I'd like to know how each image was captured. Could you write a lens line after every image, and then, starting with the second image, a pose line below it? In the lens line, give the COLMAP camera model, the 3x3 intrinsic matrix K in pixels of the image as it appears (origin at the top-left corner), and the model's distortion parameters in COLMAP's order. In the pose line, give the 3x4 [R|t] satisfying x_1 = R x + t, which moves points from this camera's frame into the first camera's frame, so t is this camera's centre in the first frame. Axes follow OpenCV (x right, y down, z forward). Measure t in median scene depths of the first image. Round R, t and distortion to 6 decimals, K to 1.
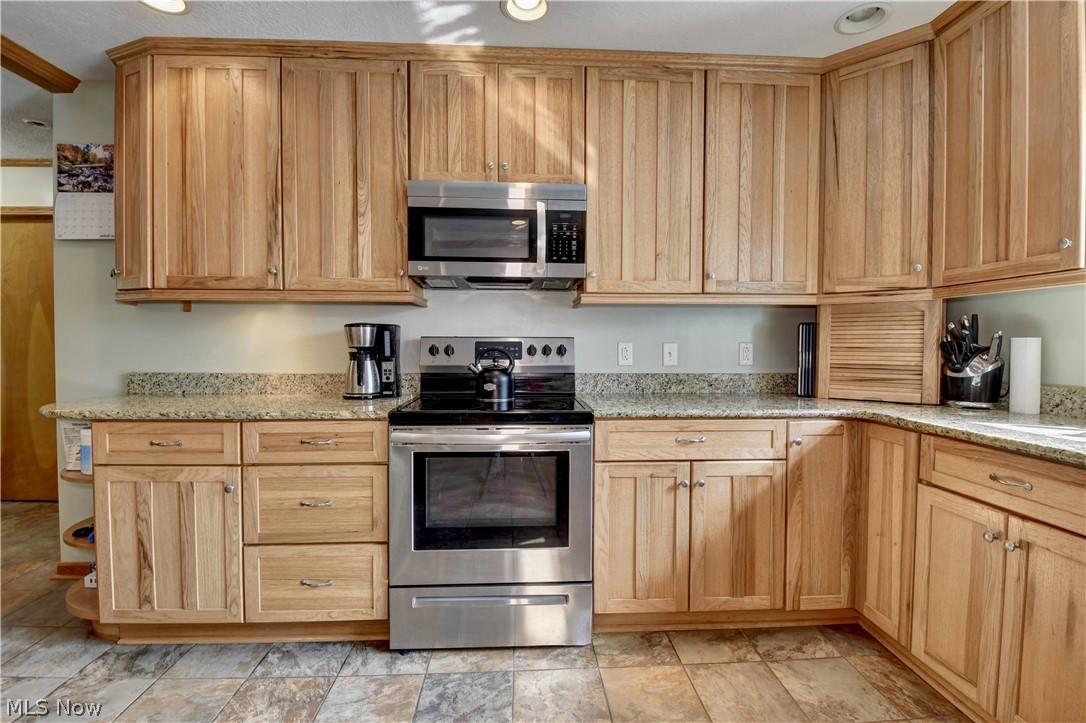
lens RADIAL K [[477.0, 0, 544.1], [0, 477.0, 358.2], [0, 0, 1]] dist [0.004035, -0.015314]
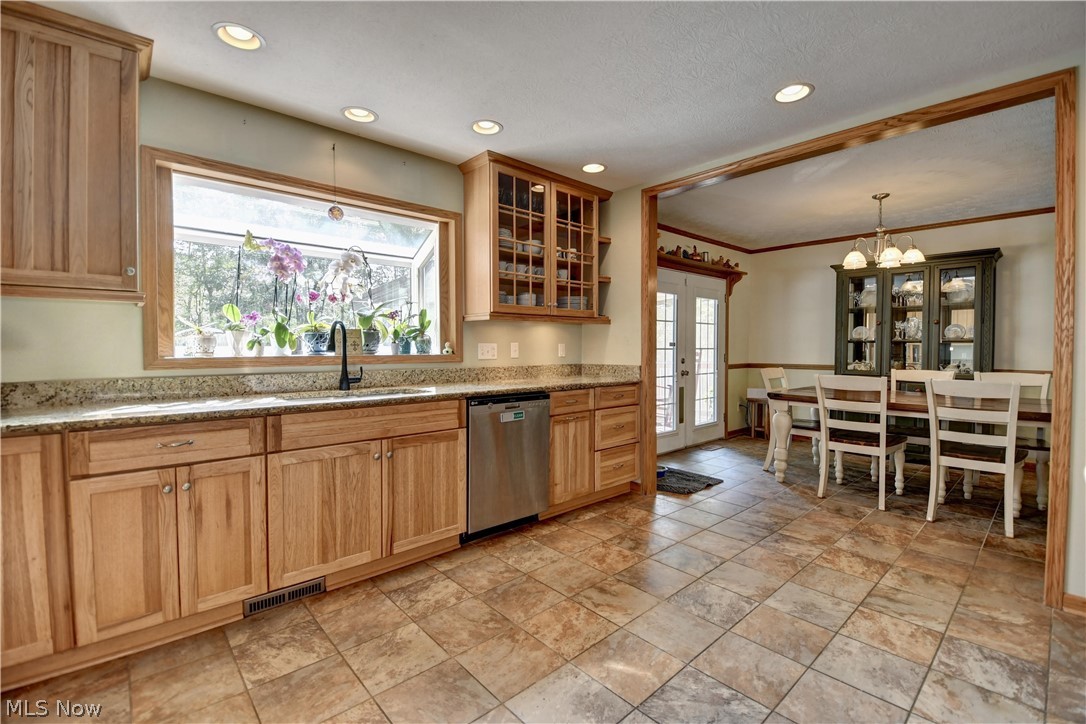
lens RADIAL K [[477.0, 0, 544.1], [0, 477.0, 358.7], [0, 0, 1]] dist [0.004035, -0.015314]
pose [[-0.631714, -0.019910, 0.774946, -0.641678], [0.023544, 0.998716, 0.044852, -0.022015], [-0.774844, 0.046579, -0.630434, 0.839966]]
